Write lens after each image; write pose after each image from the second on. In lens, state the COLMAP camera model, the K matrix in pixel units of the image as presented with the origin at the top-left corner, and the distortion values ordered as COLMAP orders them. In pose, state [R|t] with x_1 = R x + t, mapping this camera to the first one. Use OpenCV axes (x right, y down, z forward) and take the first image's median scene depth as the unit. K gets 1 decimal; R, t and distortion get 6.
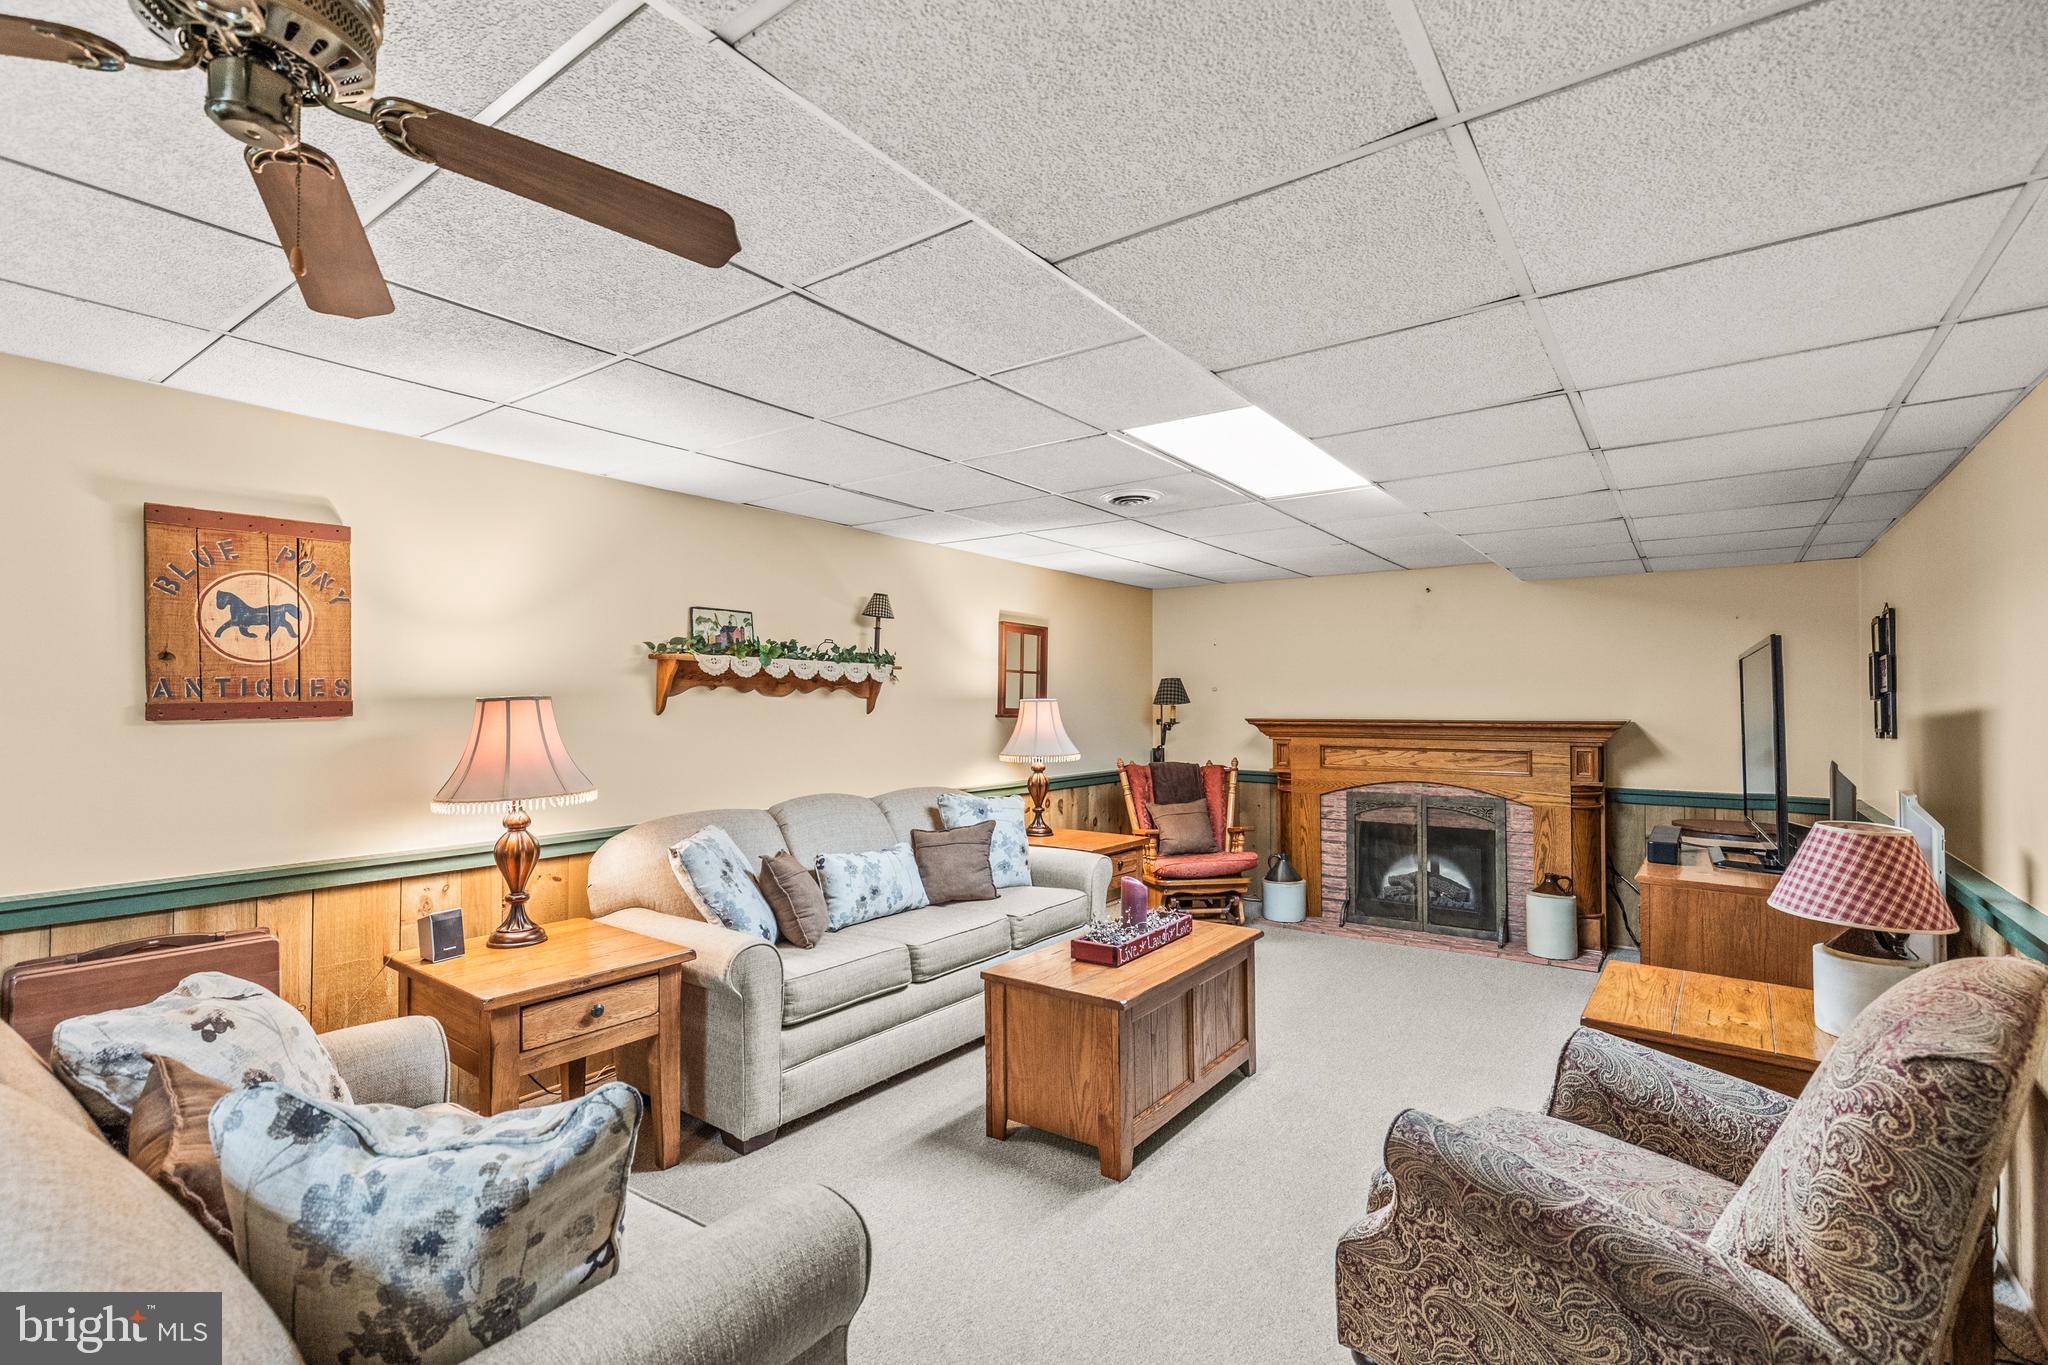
lens RADIAL K [[923.9, 0, 1024.1], [0, 923.9, 692.4], [0, 0, 1]] dist [0.000890, 0.000021]
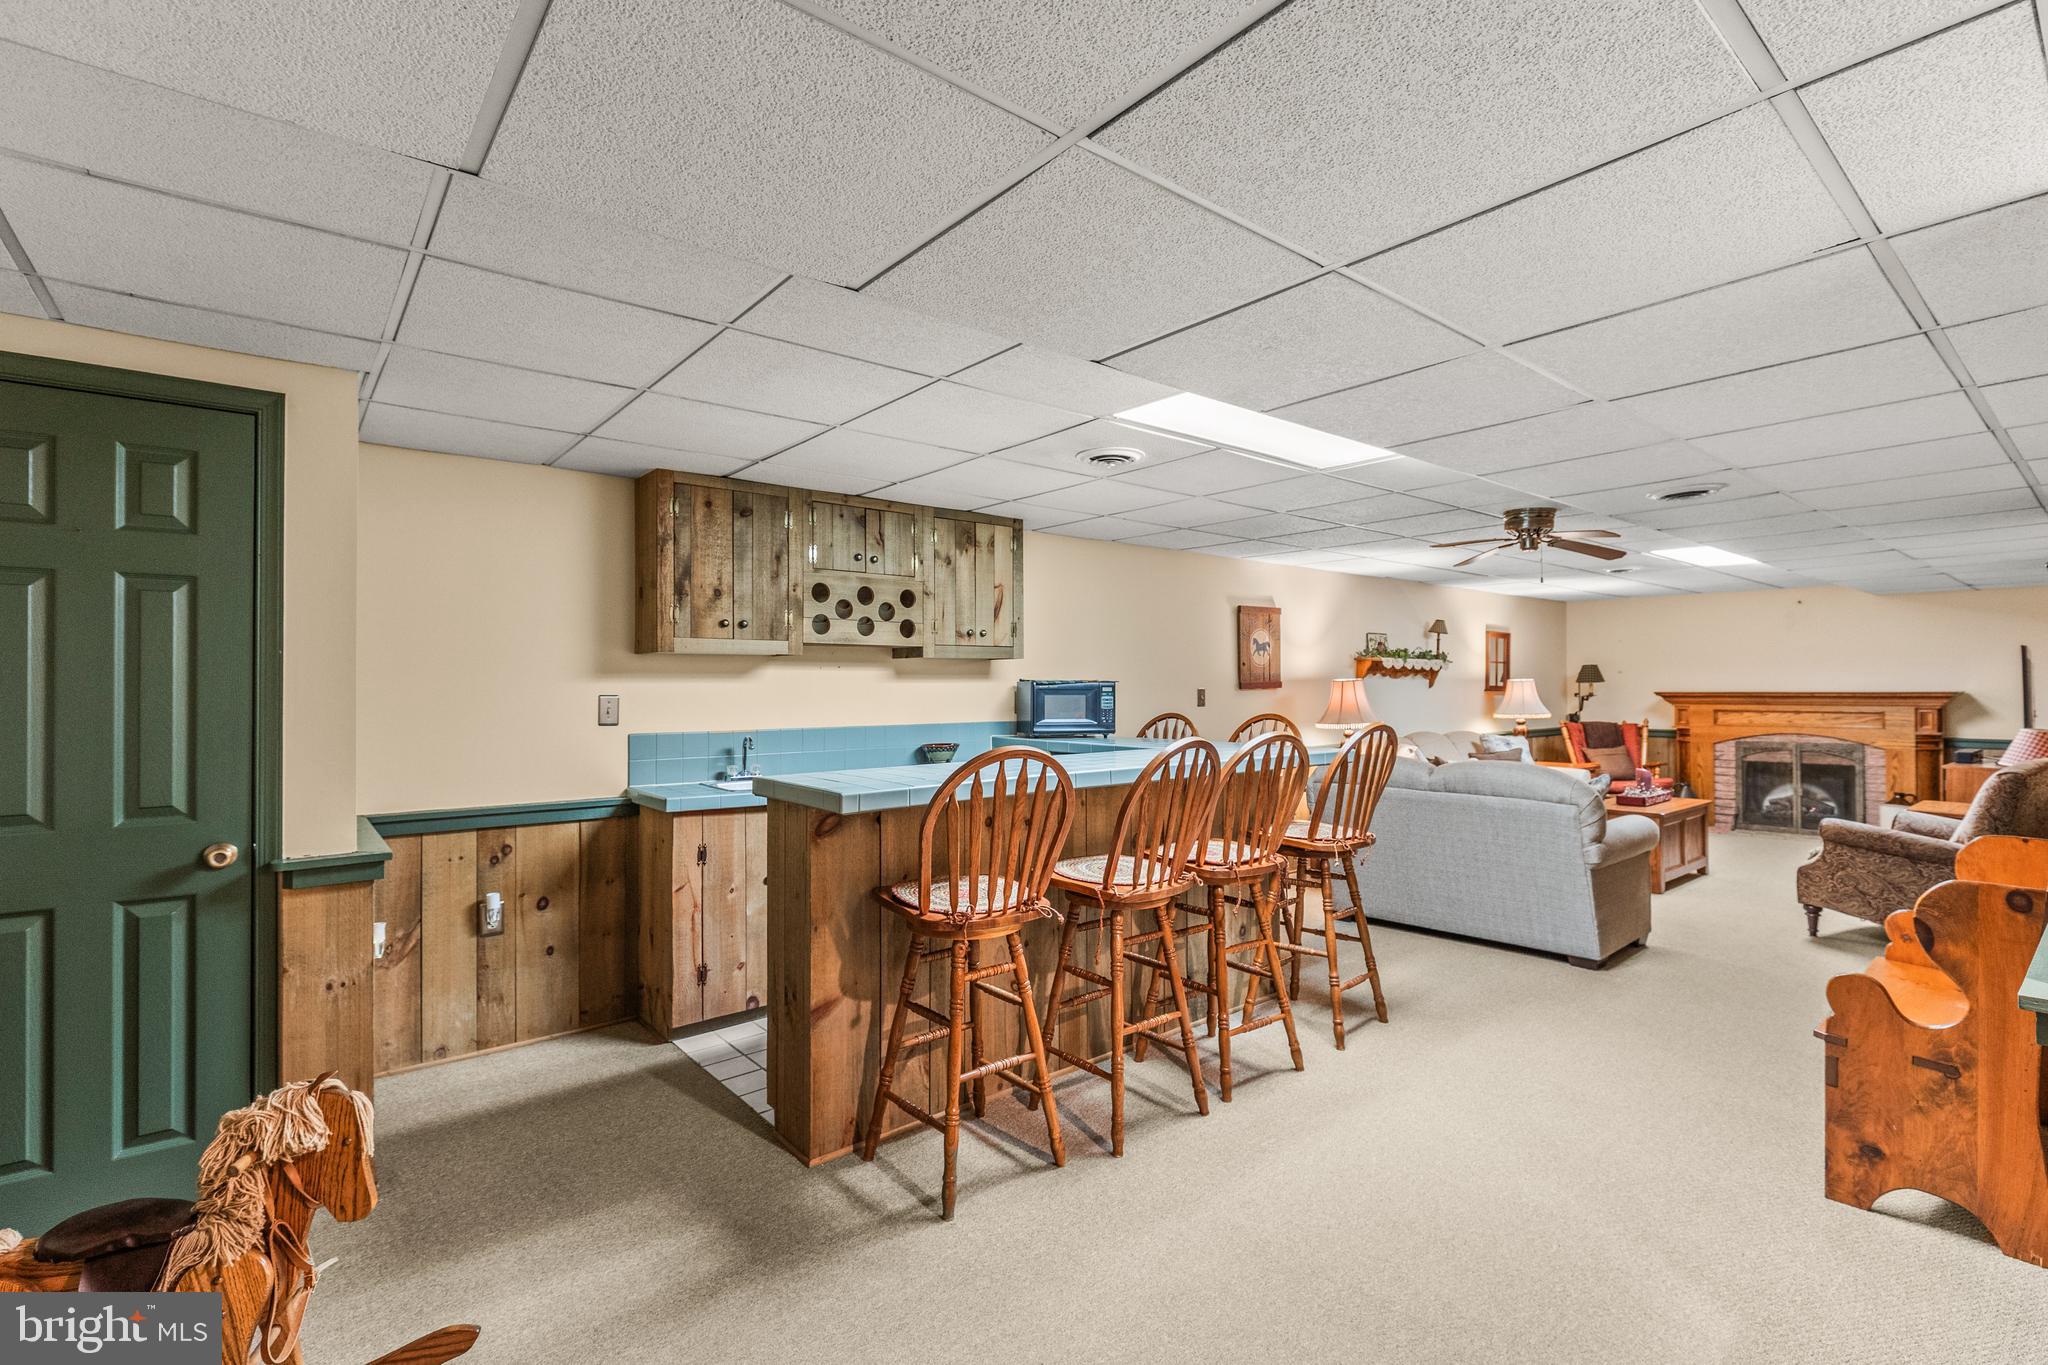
lens RADIAL K [[928.7, 0, 1024.0], [0, 928.7, 682.5], [0, 0, 1]] dist [-0.002201, -0.000350]
pose [[0.968327, -0.005046, -0.249634, -0.409430], [0.007133, 0.999947, 0.007457, -0.005684], [0.249583, -0.009001, 0.968311, -0.770743]]
